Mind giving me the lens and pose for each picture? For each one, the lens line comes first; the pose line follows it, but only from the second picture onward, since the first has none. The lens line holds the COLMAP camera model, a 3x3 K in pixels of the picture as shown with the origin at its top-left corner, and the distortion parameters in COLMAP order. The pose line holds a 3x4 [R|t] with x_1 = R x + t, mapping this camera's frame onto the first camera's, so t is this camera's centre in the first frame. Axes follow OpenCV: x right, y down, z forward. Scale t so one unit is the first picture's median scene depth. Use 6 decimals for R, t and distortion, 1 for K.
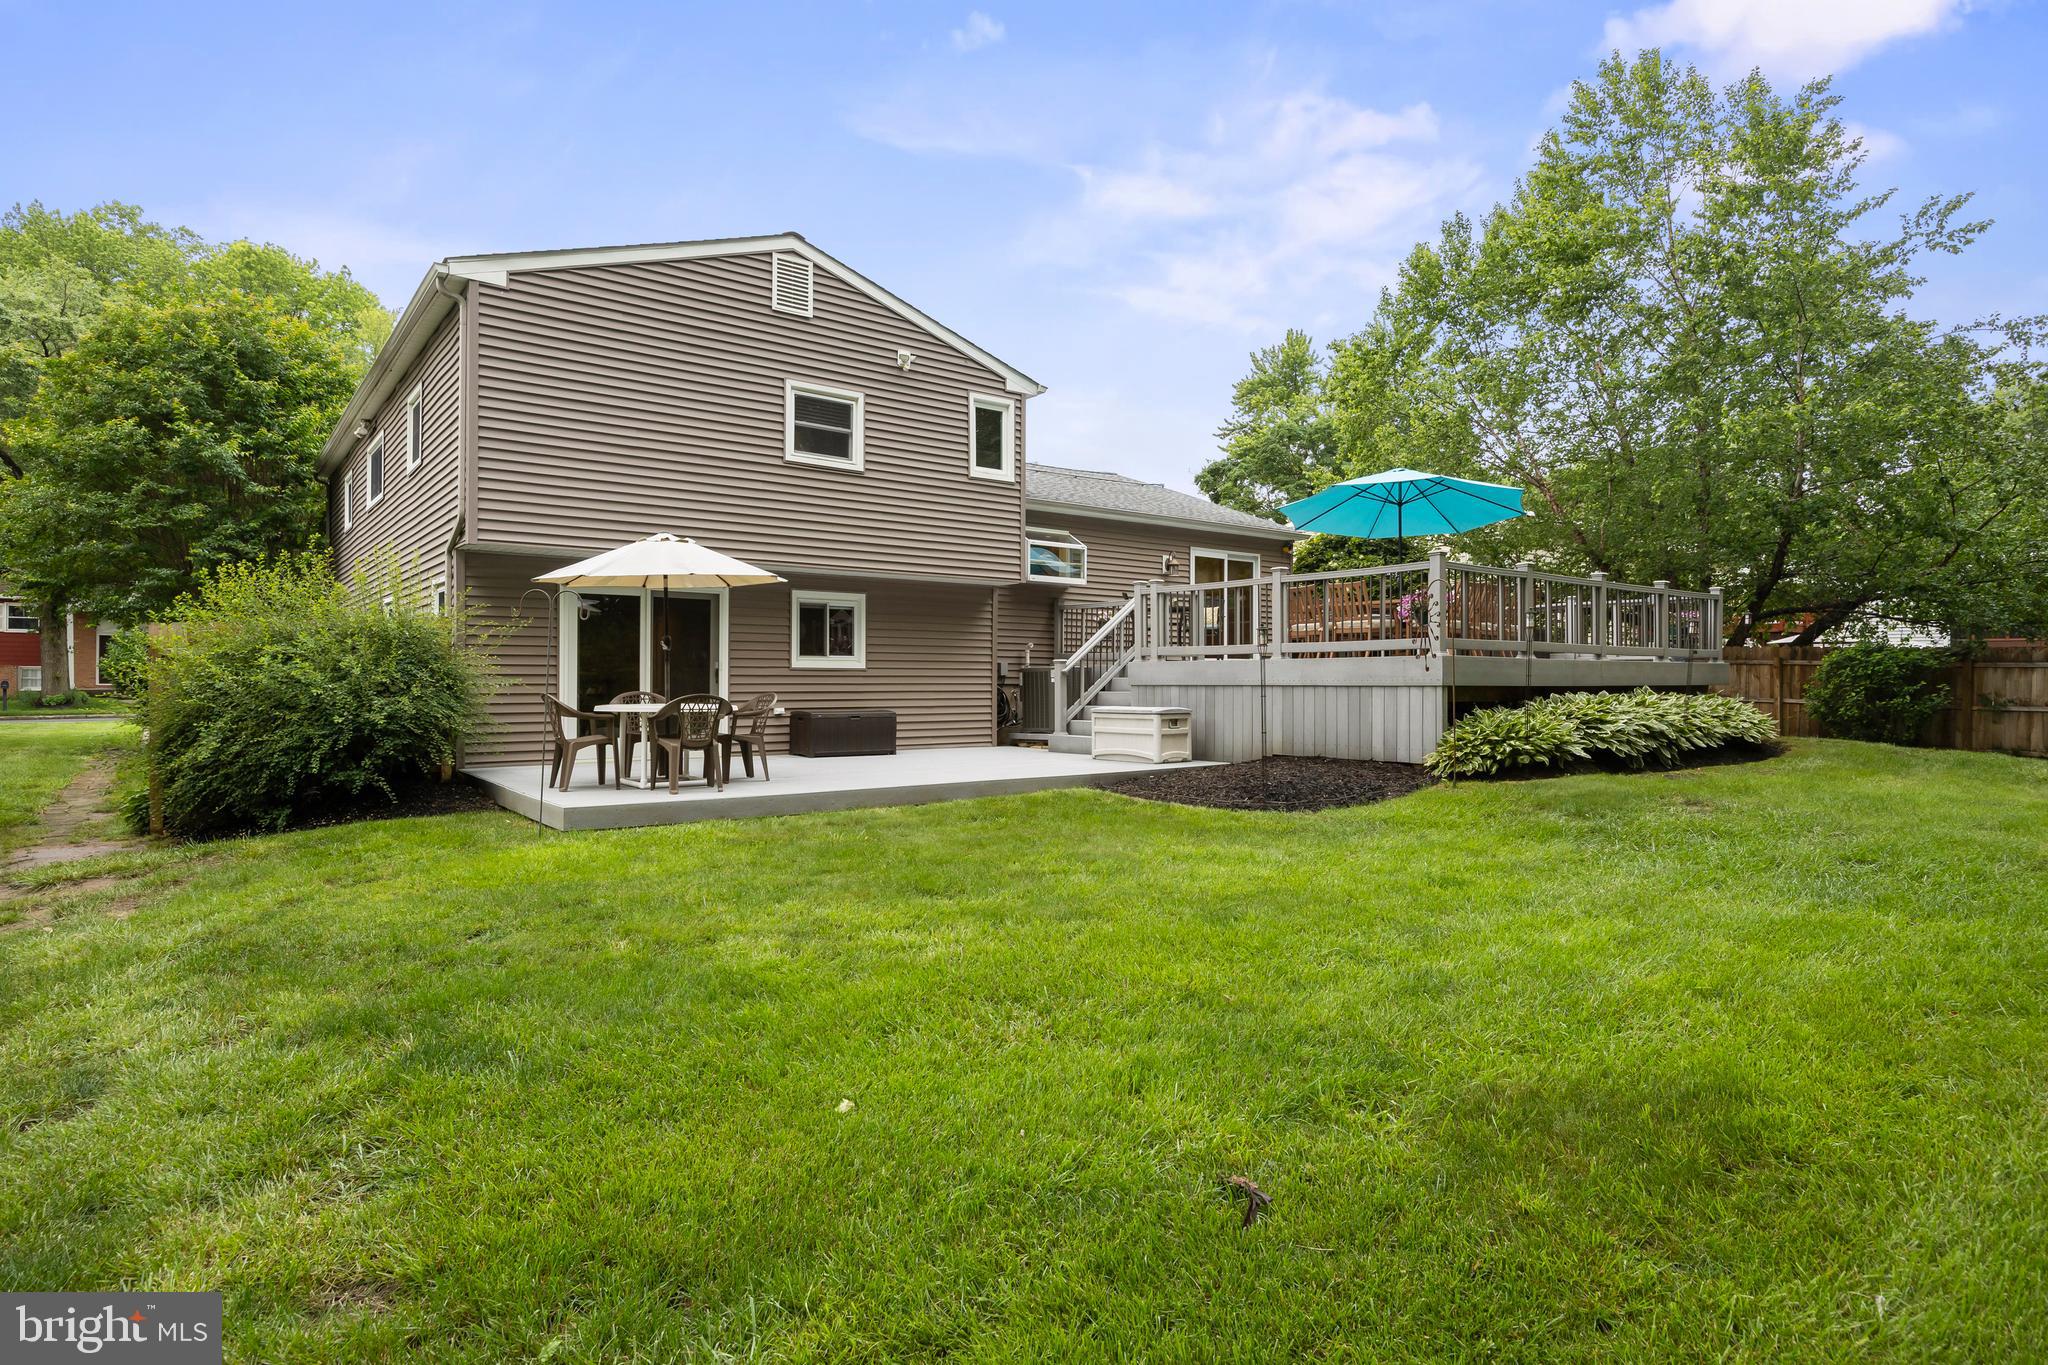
lens RADIAL K [[1101.9, 0, 1021.6], [0, 1101.9, 680.6], [0, 0, 1]] dist [0.003240, -0.000001]
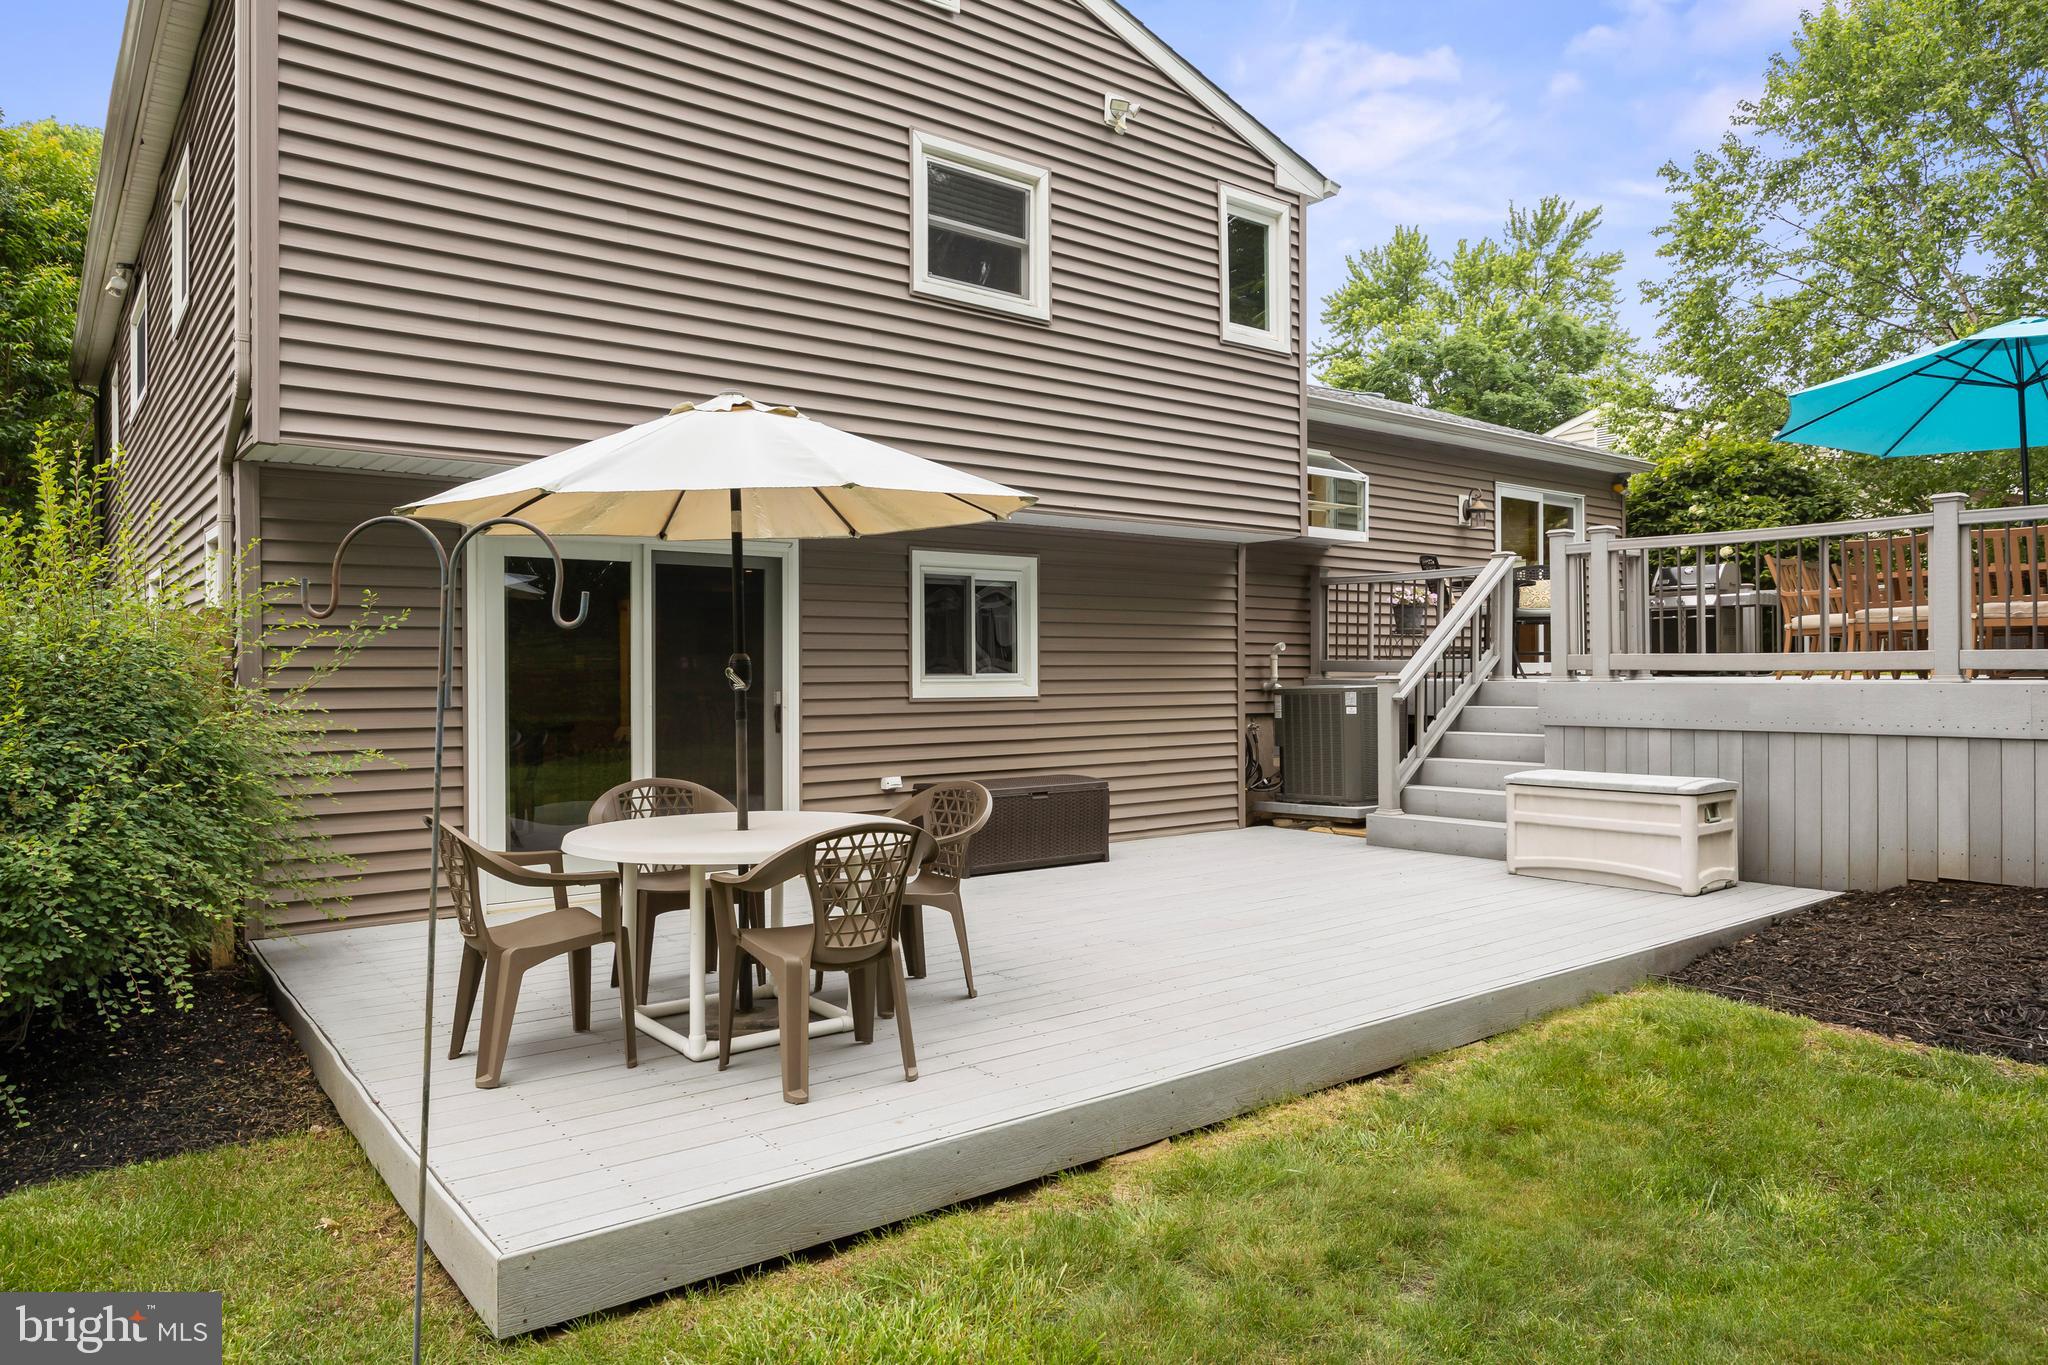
lens RADIAL K [[1307.4, 0, 1028.3], [0, 1307.4, 678.4], [0, 0, 1]] dist [-0.002513, 0.002293]
pose [[0.999891, -0.008067, 0.012405, -0.155859], [0.008002, 0.999954, 0.005274, -0.023365], [-0.012447, -0.005174, 0.999909, 0.366902]]
